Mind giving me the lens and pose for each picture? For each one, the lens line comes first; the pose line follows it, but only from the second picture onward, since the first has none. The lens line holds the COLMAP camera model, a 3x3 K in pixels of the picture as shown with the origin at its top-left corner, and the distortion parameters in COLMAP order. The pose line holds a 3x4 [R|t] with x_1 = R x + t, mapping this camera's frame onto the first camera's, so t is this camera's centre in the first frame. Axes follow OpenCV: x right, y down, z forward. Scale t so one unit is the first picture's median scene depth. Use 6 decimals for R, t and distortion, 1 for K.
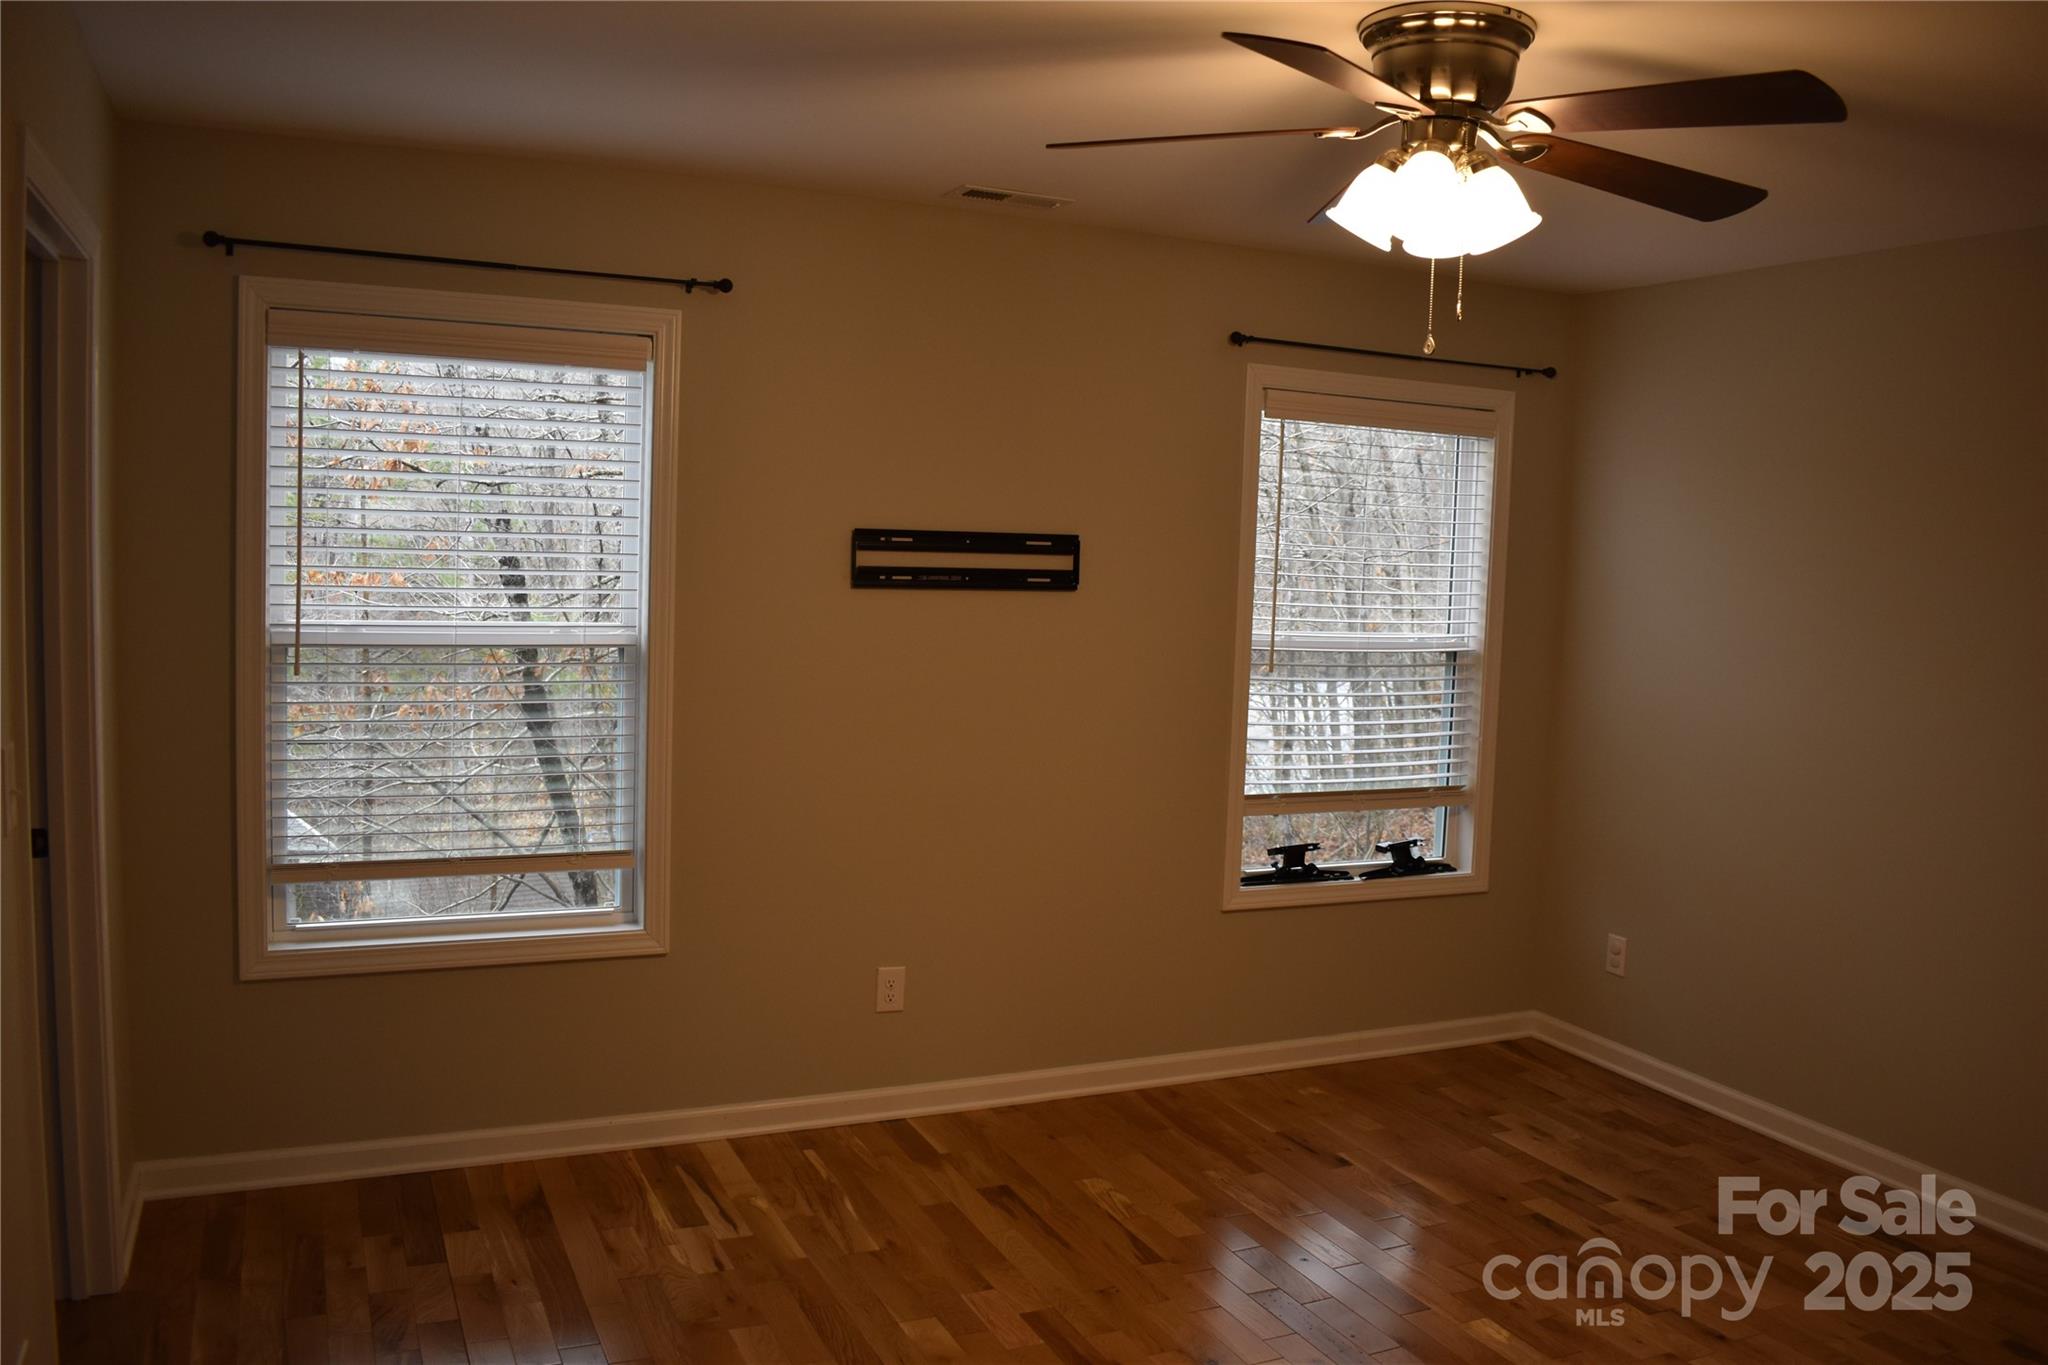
lens RADIAL K [[1594.6, 0, 1024.0], [0, 1594.6, 682.5], [0, 0, 1]] dist [-0.090001, 0.001899]
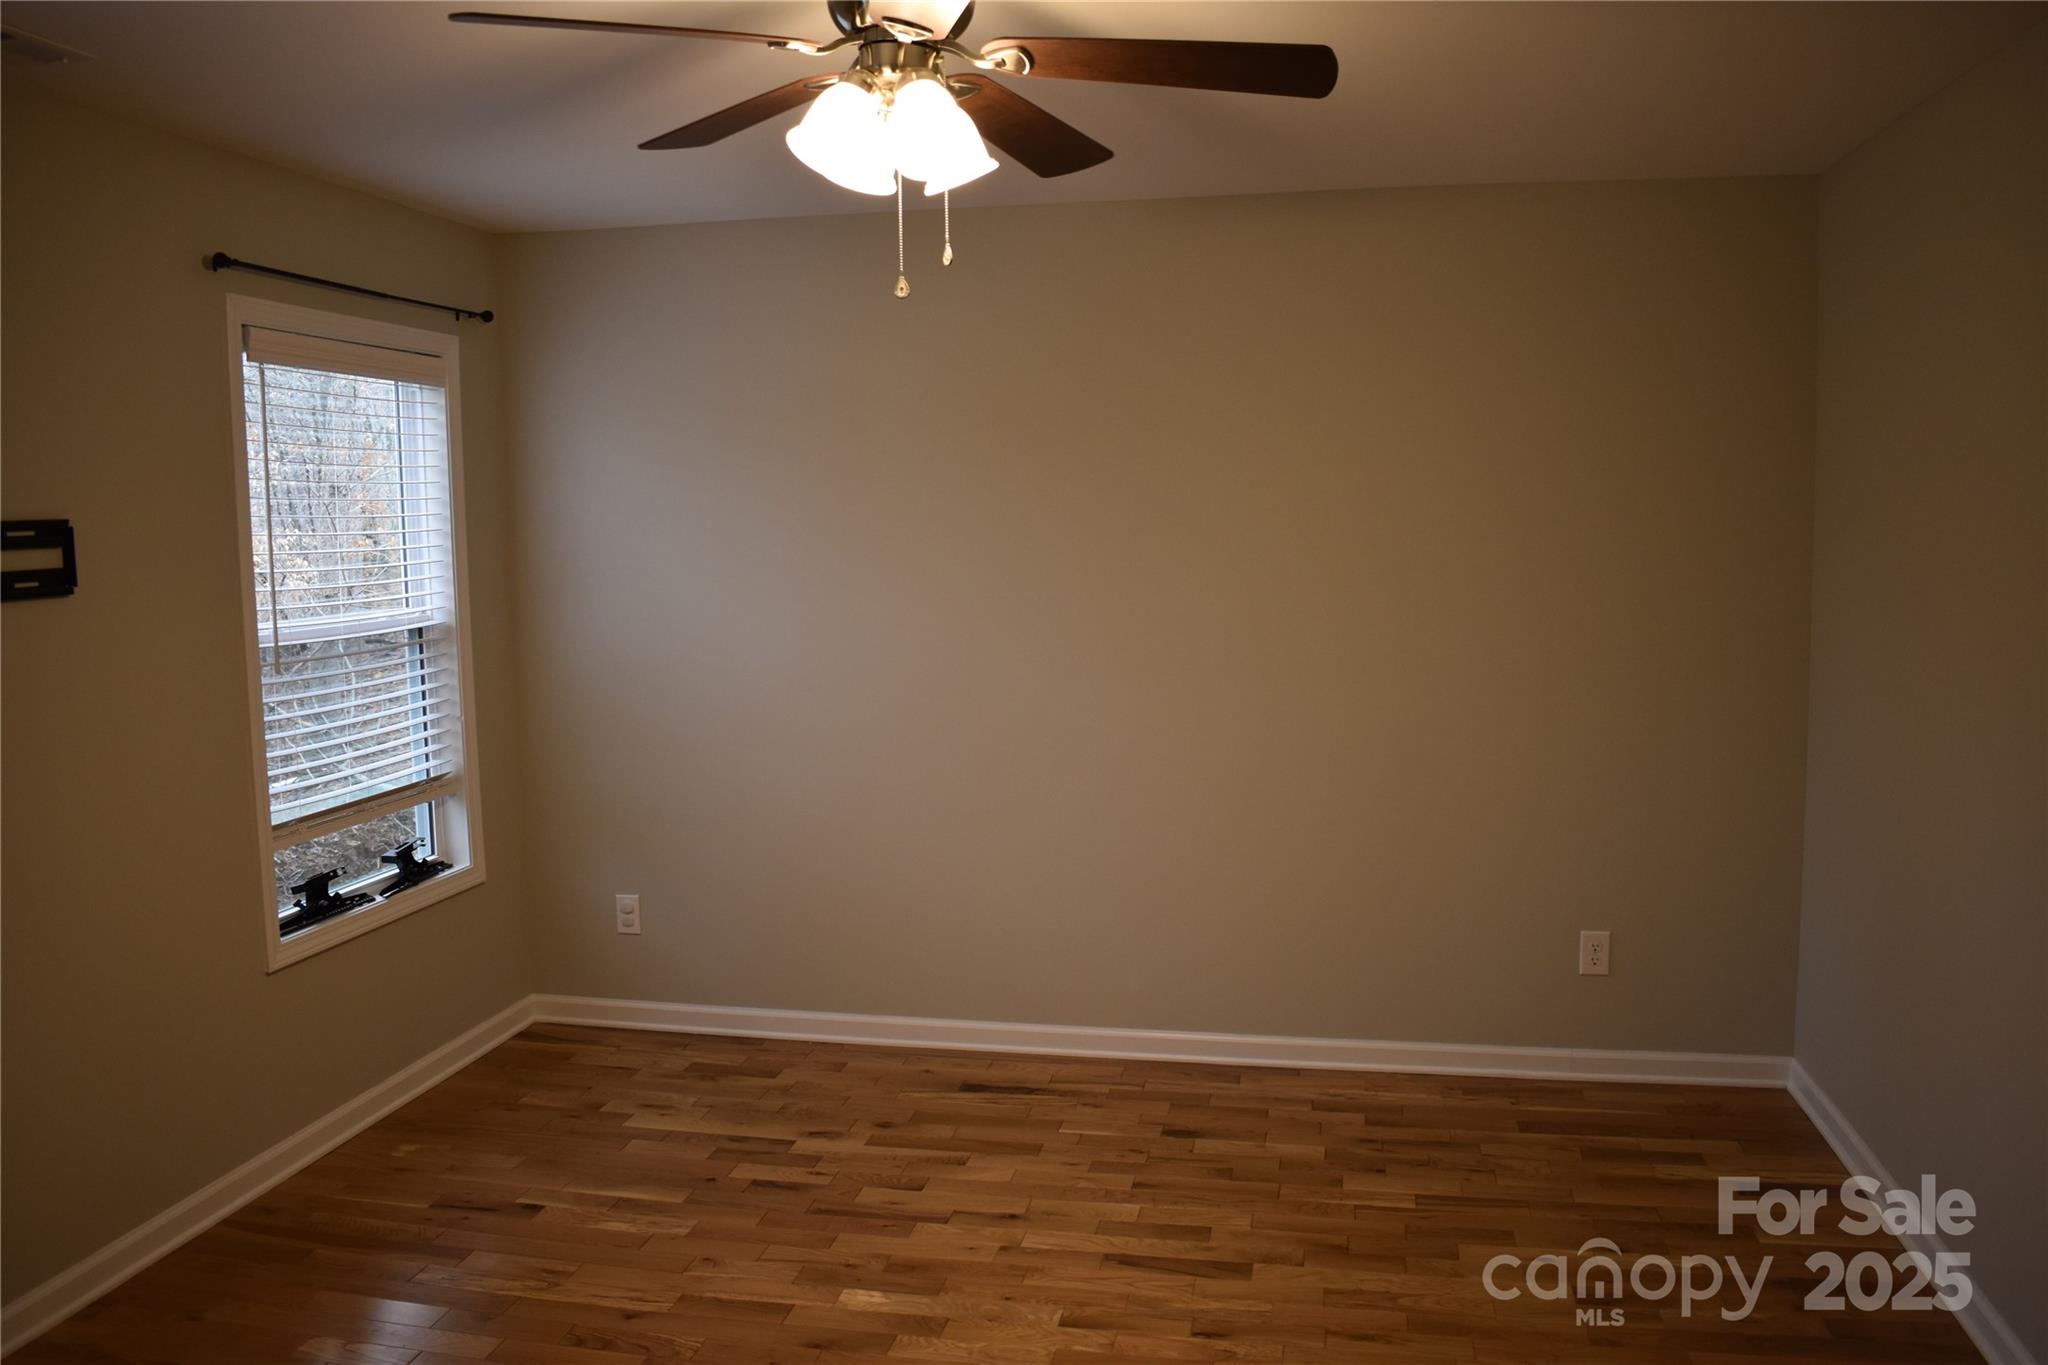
lens RADIAL K [[1594.6, 0, 1024.0], [0, 1594.6, 682.5], [0, 0, 1]] dist [-0.090001, 0.001899]
pose [[0.589108, -0.130566, 0.797436, -0.260908], [0.105871, 0.990824, 0.084017, -0.028906], [-0.801088, 0.034930, 0.597526, 0.212127]]
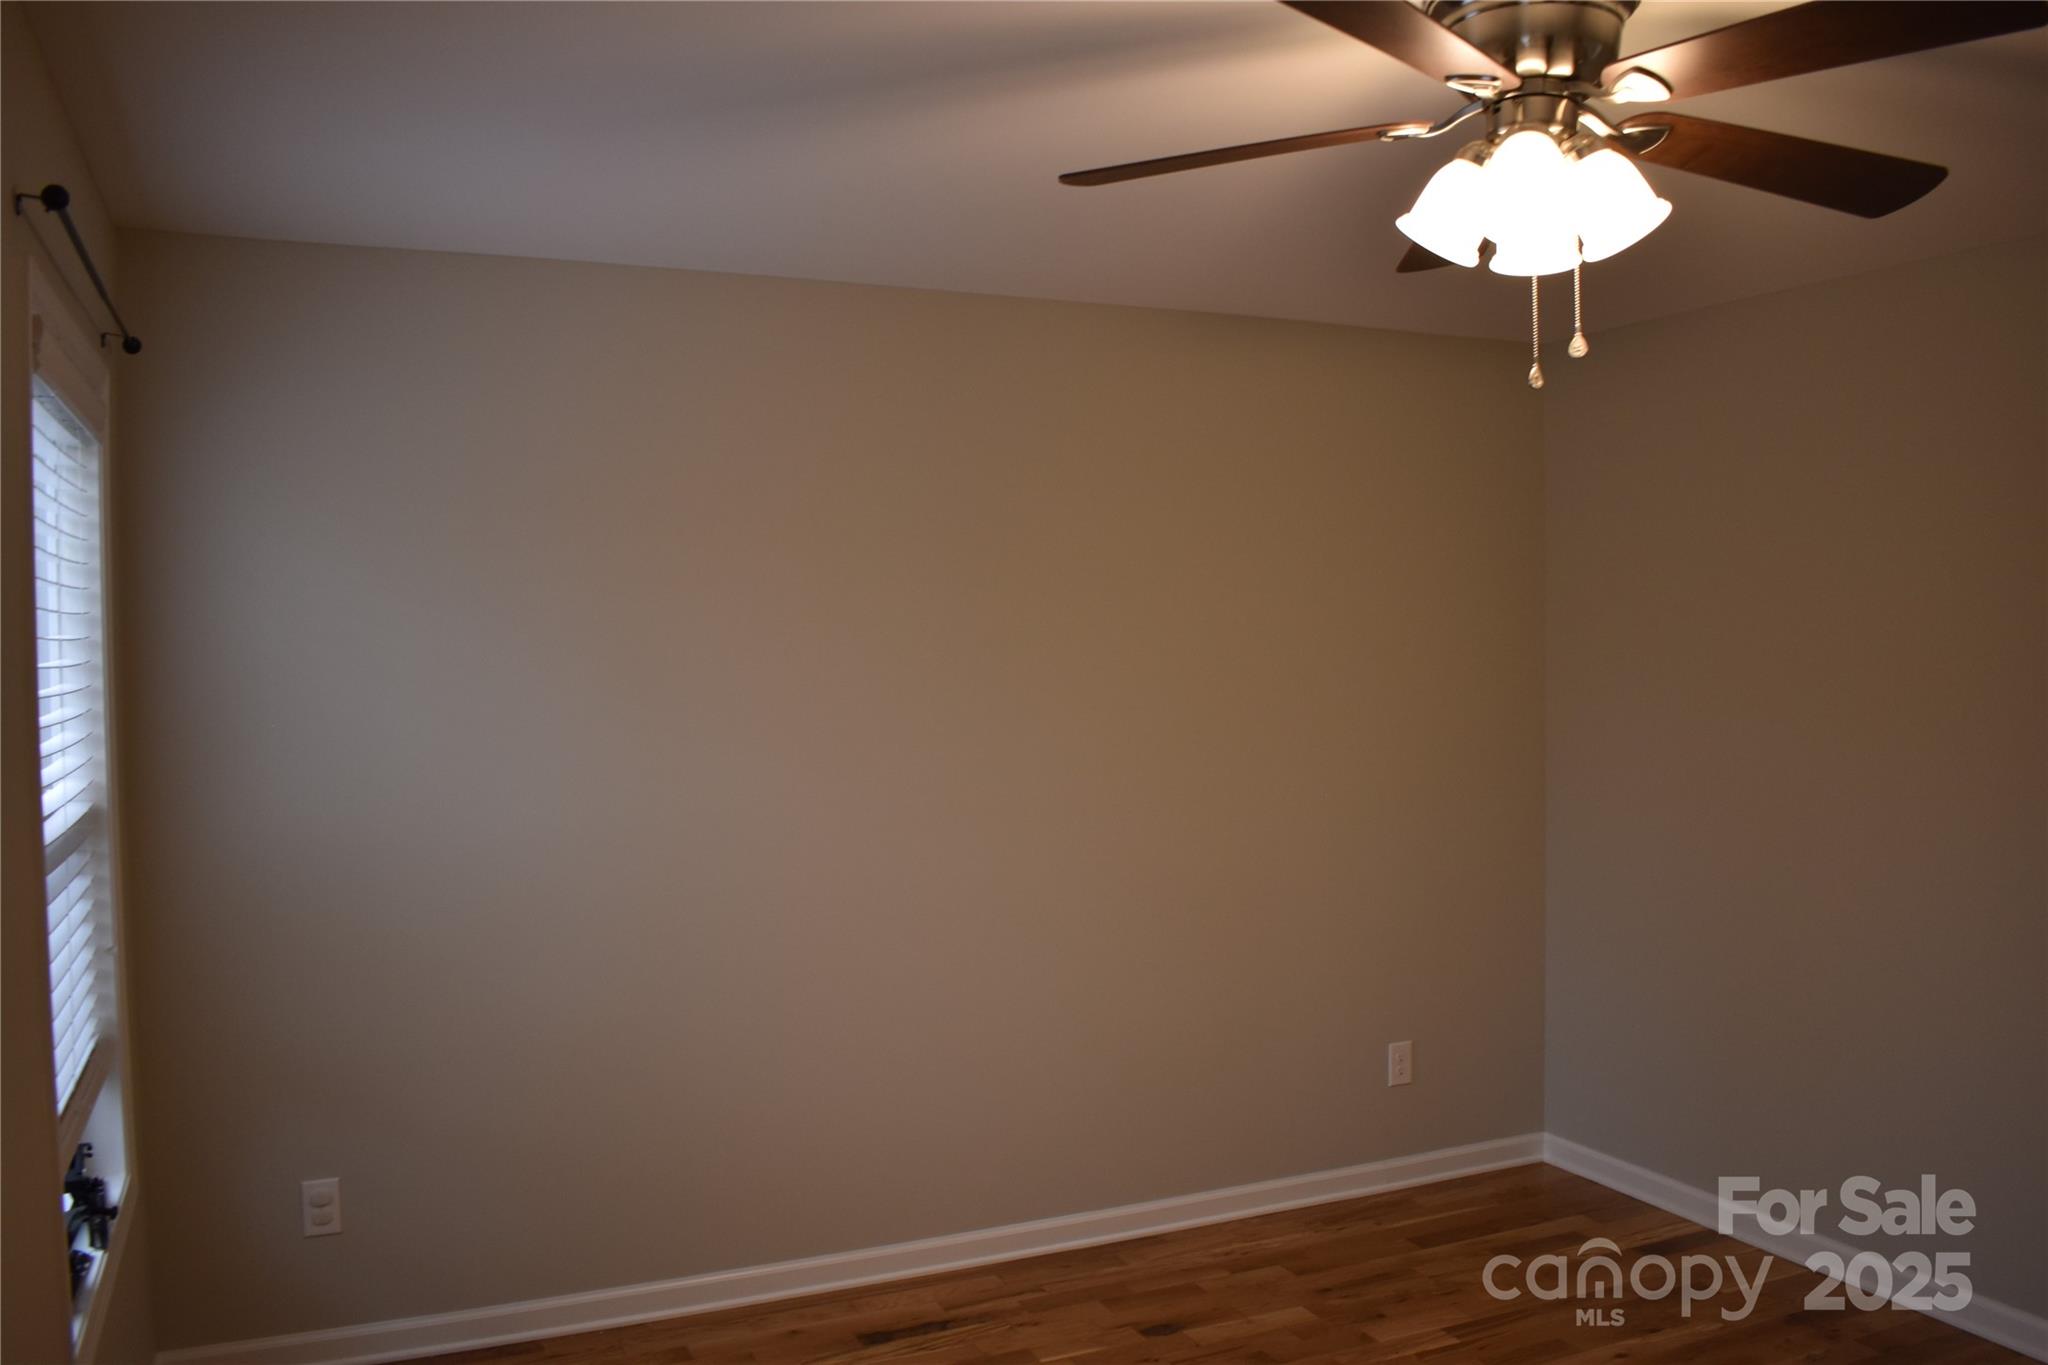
lens RADIAL K [[1641.8, 0, 1024.0], [0, 1641.8, 682.5], [0, 0, 1]] dist [-0.087585, 0.008074]
pose [[0.006867, -0.064563, 0.997890, -0.323207], [0.096826, 0.993267, 0.063598, -0.074061], [-0.995278, 0.096185, 0.013072, 0.691734]]
